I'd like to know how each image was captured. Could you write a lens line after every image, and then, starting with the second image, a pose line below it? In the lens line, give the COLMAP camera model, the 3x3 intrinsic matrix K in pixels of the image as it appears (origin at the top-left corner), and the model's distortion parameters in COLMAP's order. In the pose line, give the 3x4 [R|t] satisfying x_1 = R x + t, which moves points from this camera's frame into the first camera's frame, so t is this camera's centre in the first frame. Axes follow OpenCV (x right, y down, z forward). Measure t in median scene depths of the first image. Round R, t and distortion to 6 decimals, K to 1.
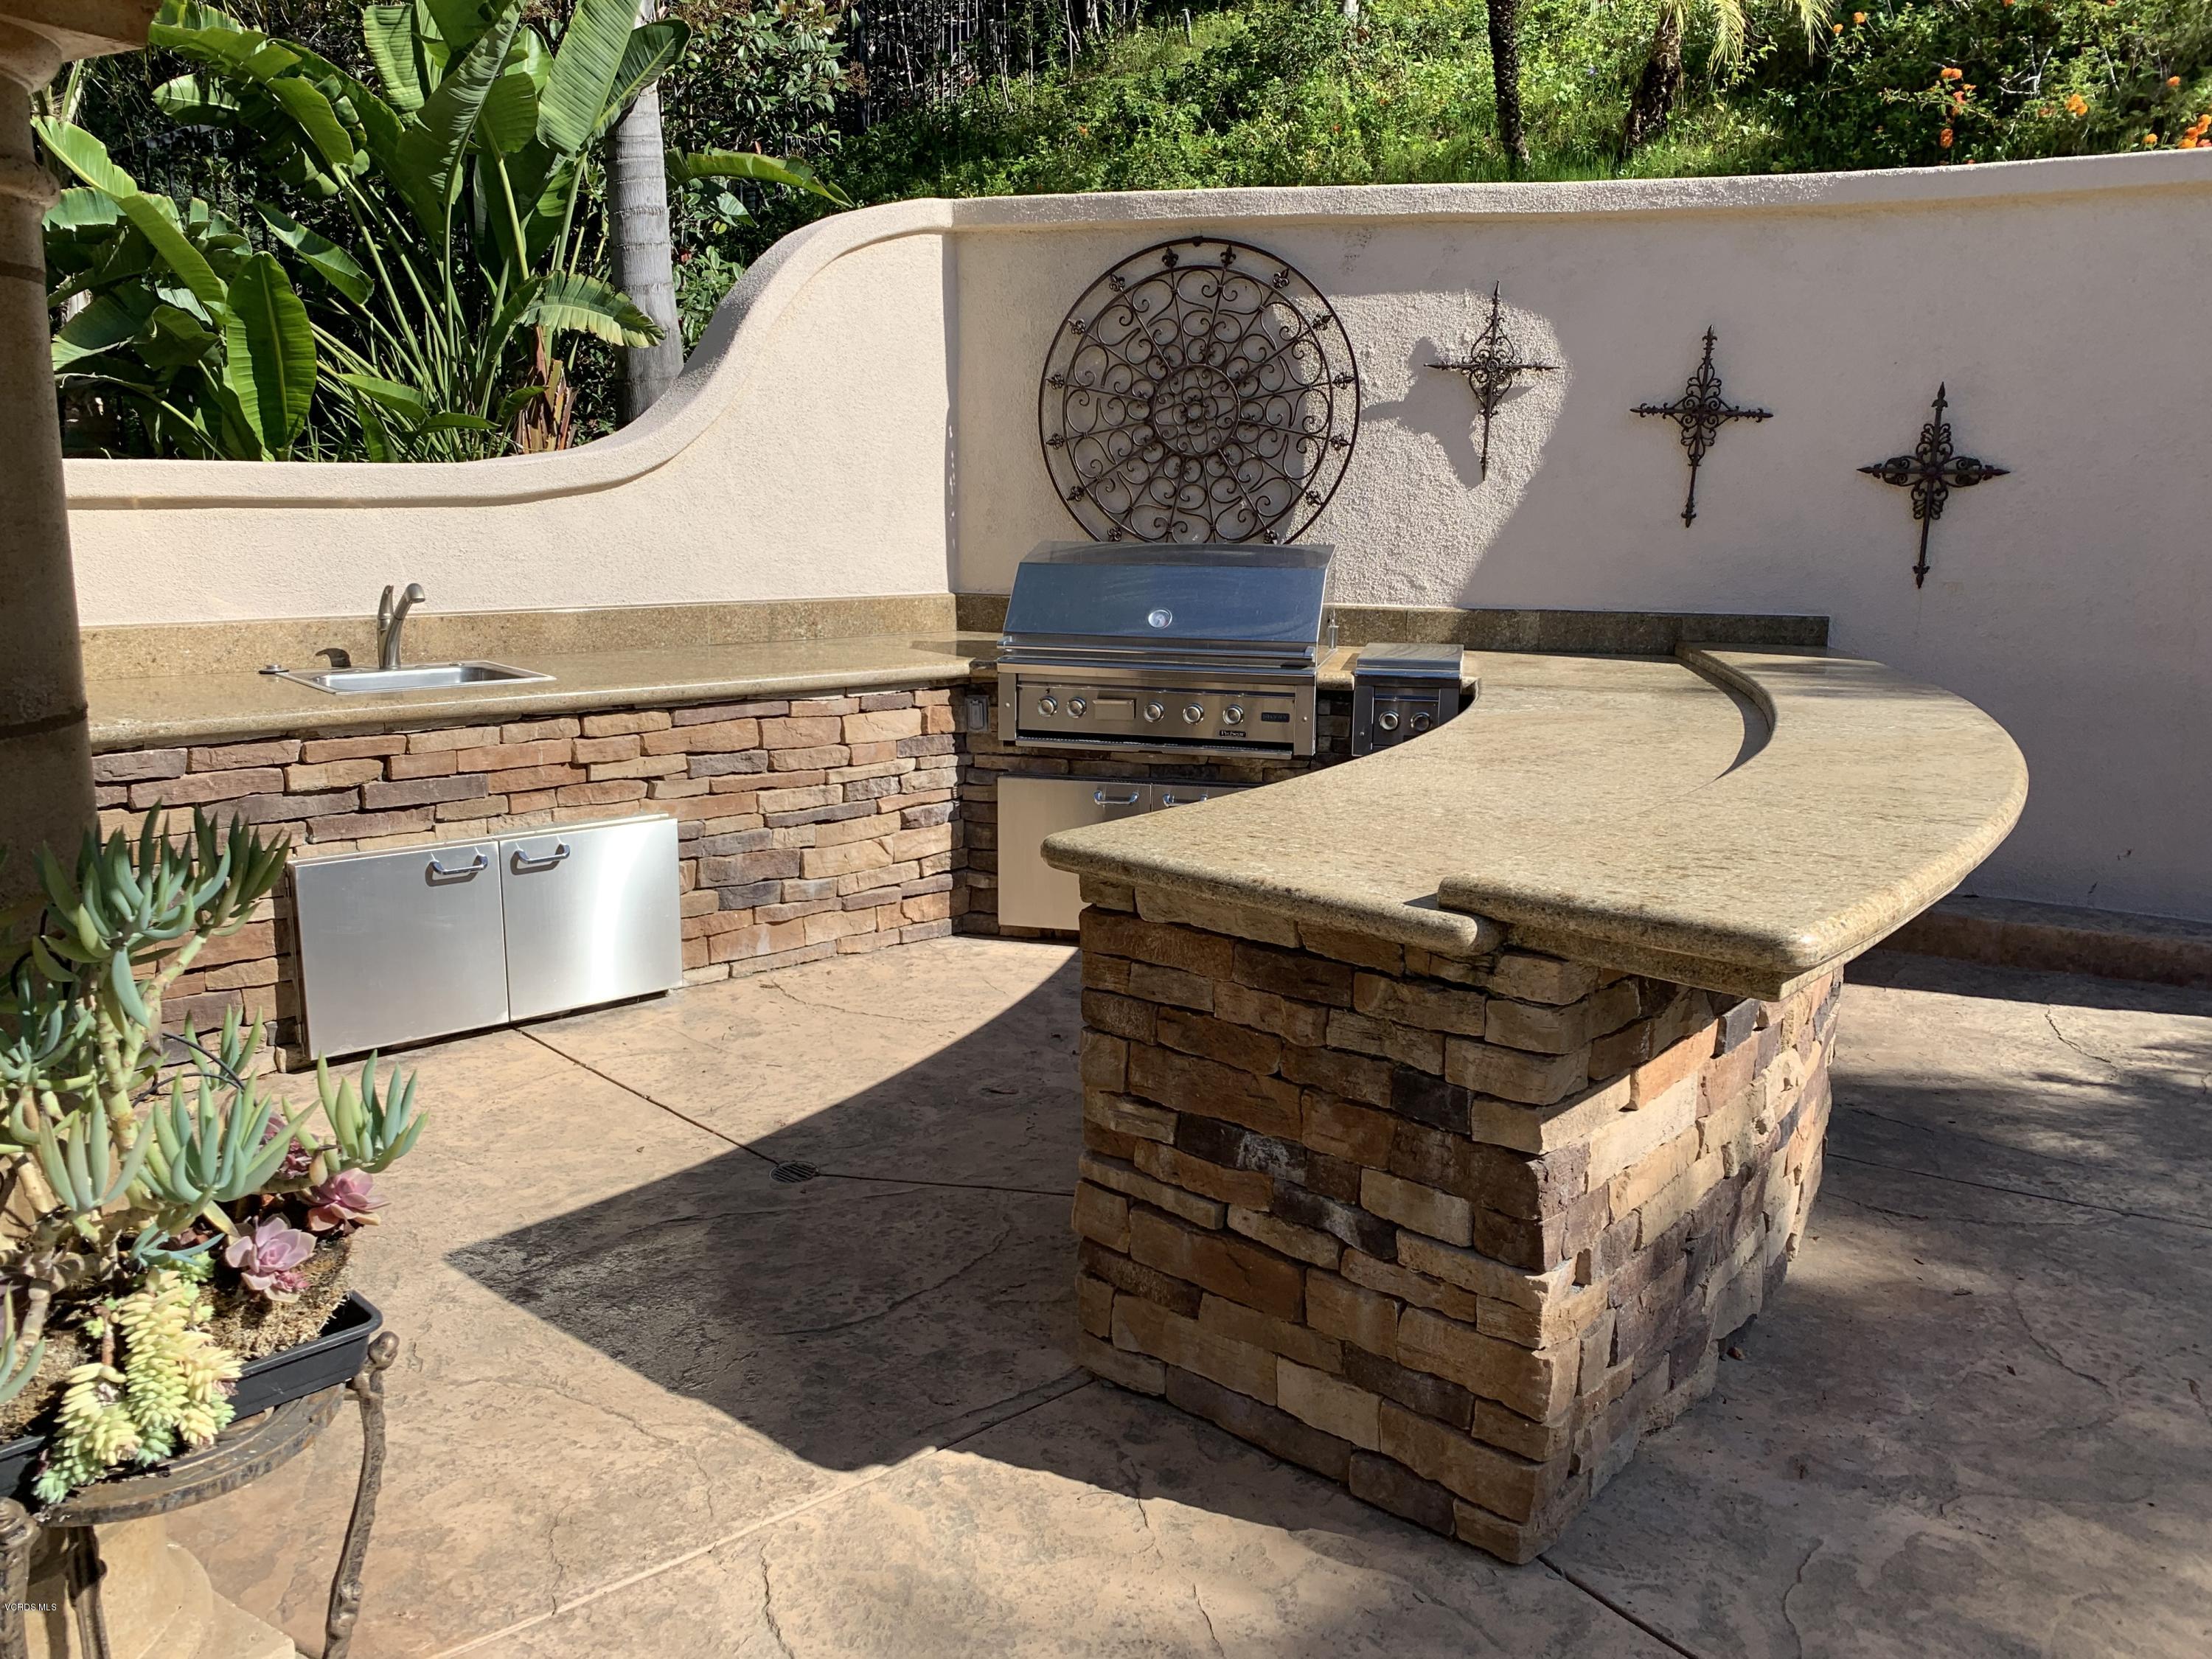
lens RADIAL K [[1692.5, 0, 1101.2], [0, 1692.5, 830.2], [0, 0, 1]] dist [0.004527, 0.006686]
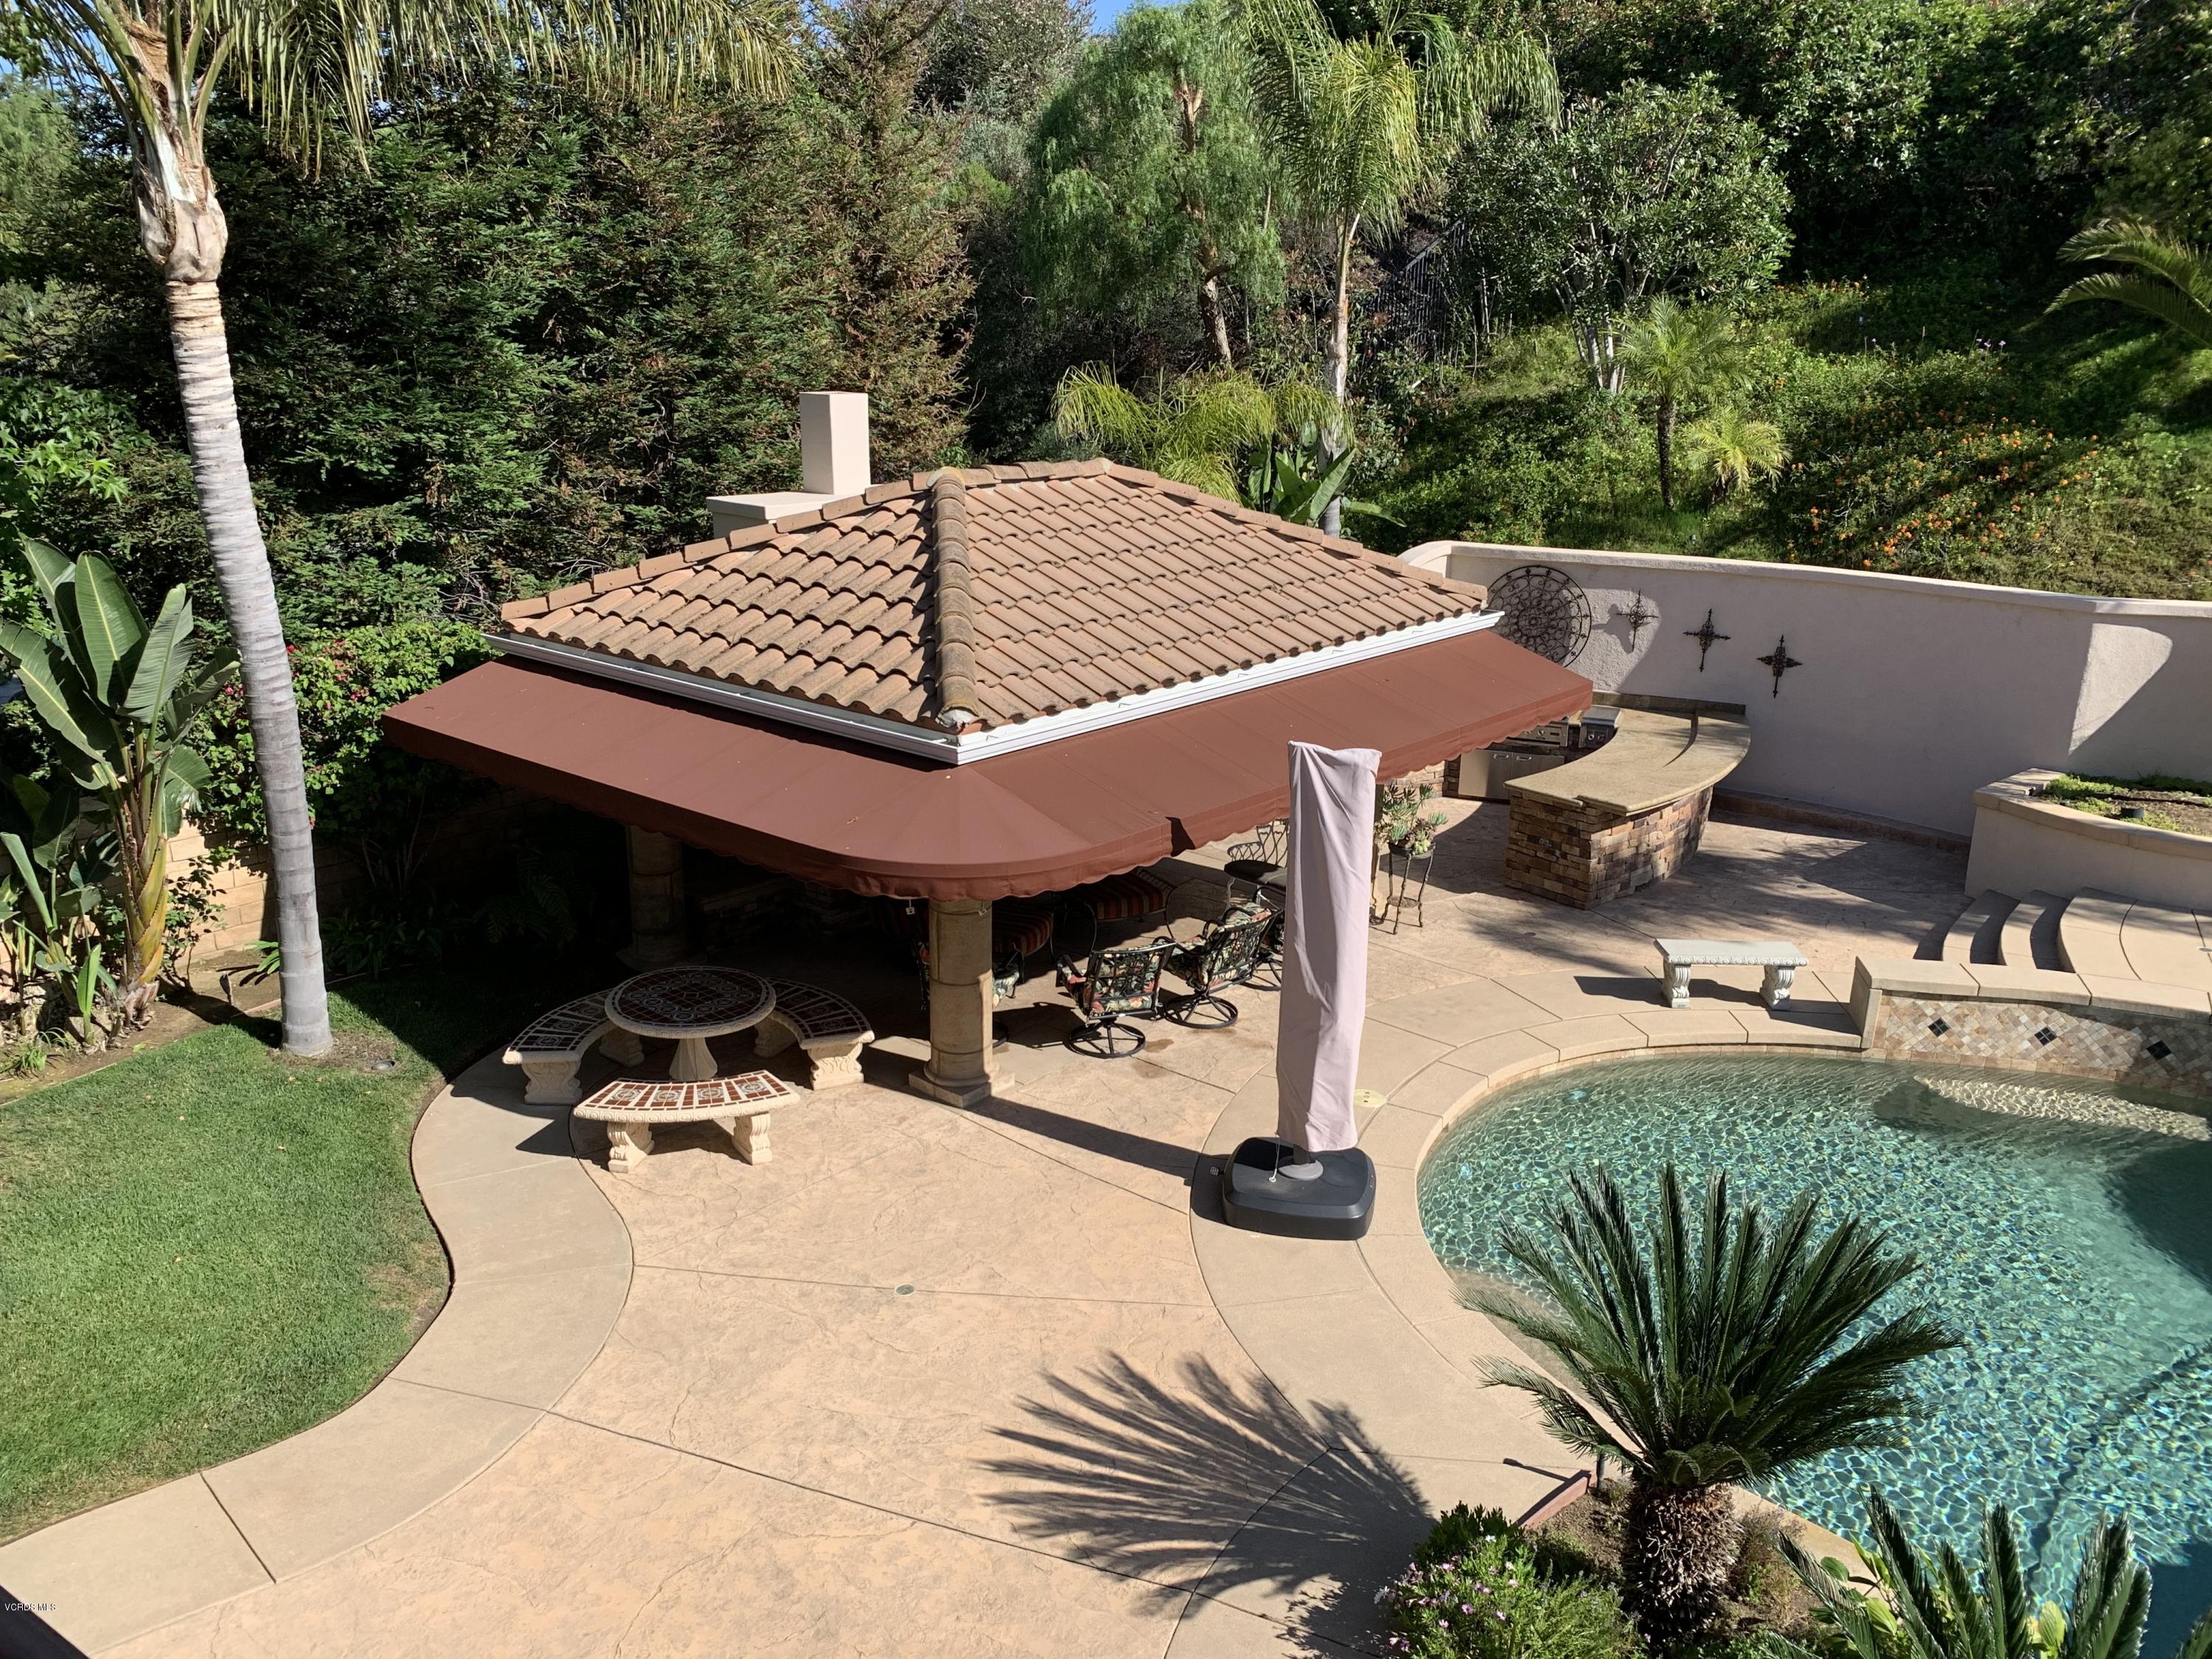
lens RADIAL K [[1694.2, 0, 1106.0], [0, 1694.2, 829.5], [0, 0, 1]] dist [0.036416, -0.024397]
pose [[0.986813, 0.051965, -0.153295, -0.211774], [-0.037618, 0.994761, 0.095051, -0.144394], [0.157431, -0.088031, 0.983598, -2.102238]]
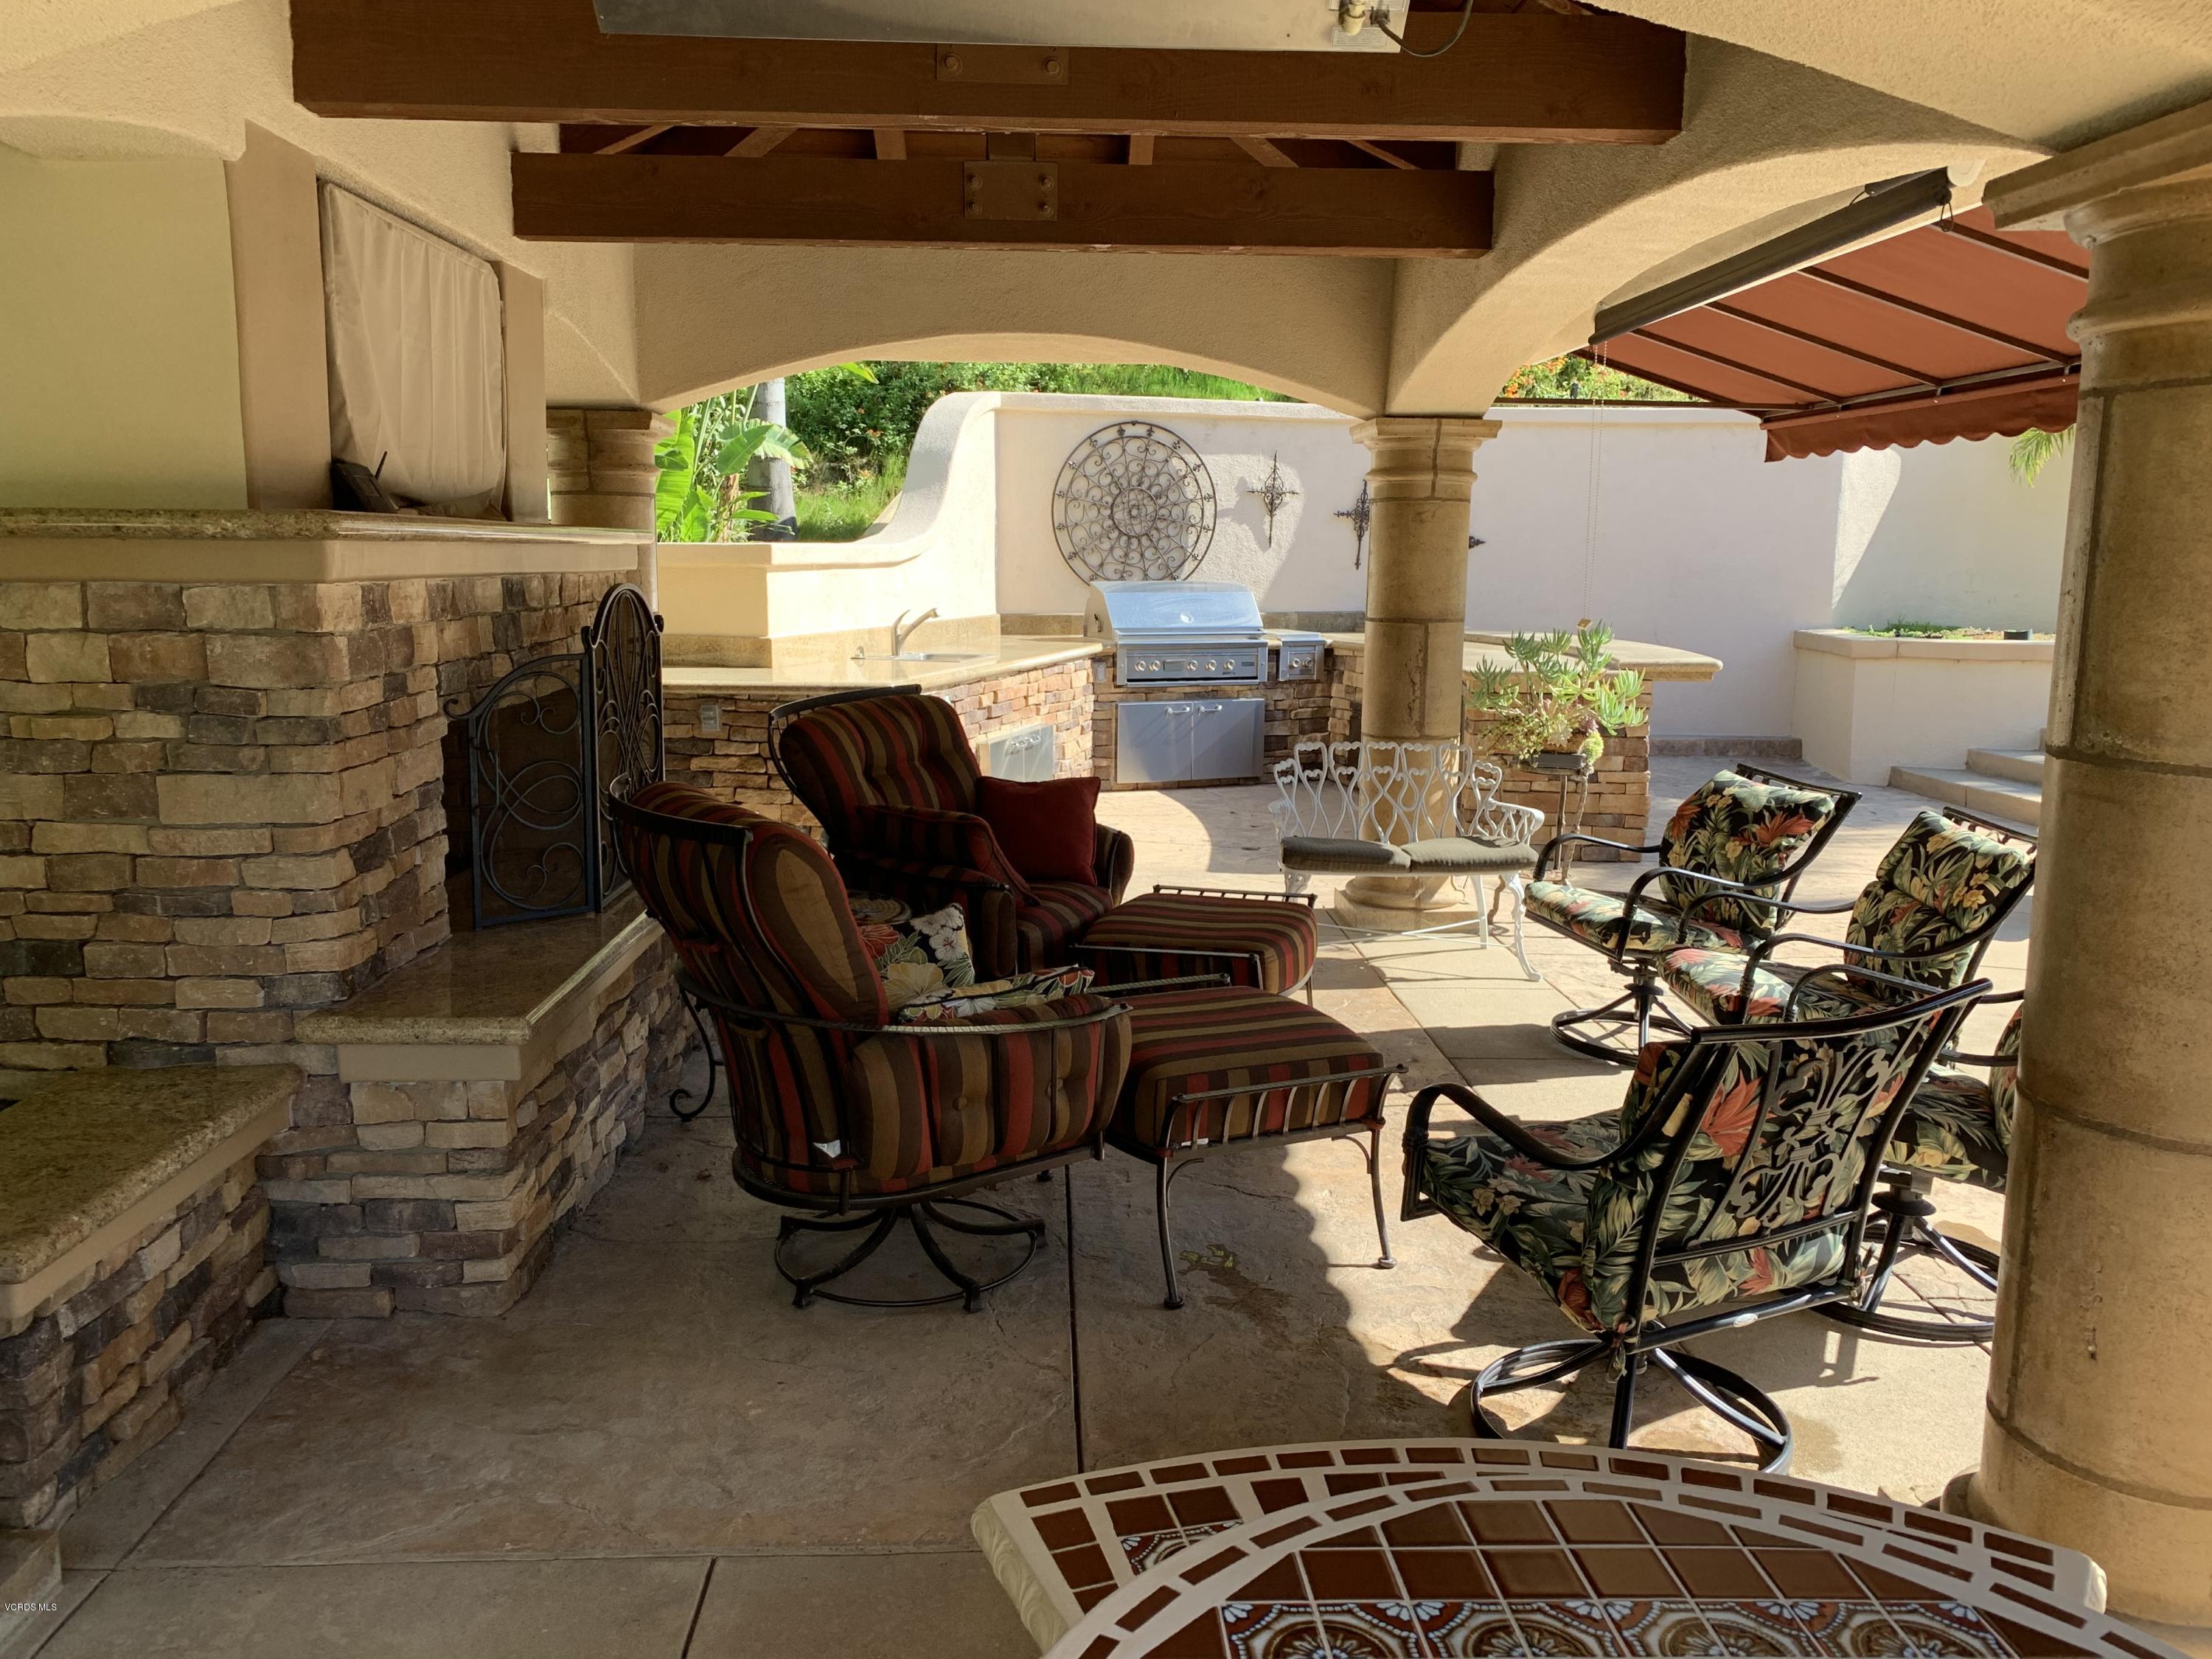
lens RADIAL K [[1694.2, 0, 1106.0], [0, 1694.2, 829.5], [0, 0, 1]] dist [0.036416, -0.024397]
pose [[0.838364, -0.095724, 0.536640, -1.041520], [0.109588, 0.993958, 0.006094, 0.090602], [-0.533981, 0.053701, 0.843790, -0.568507]]
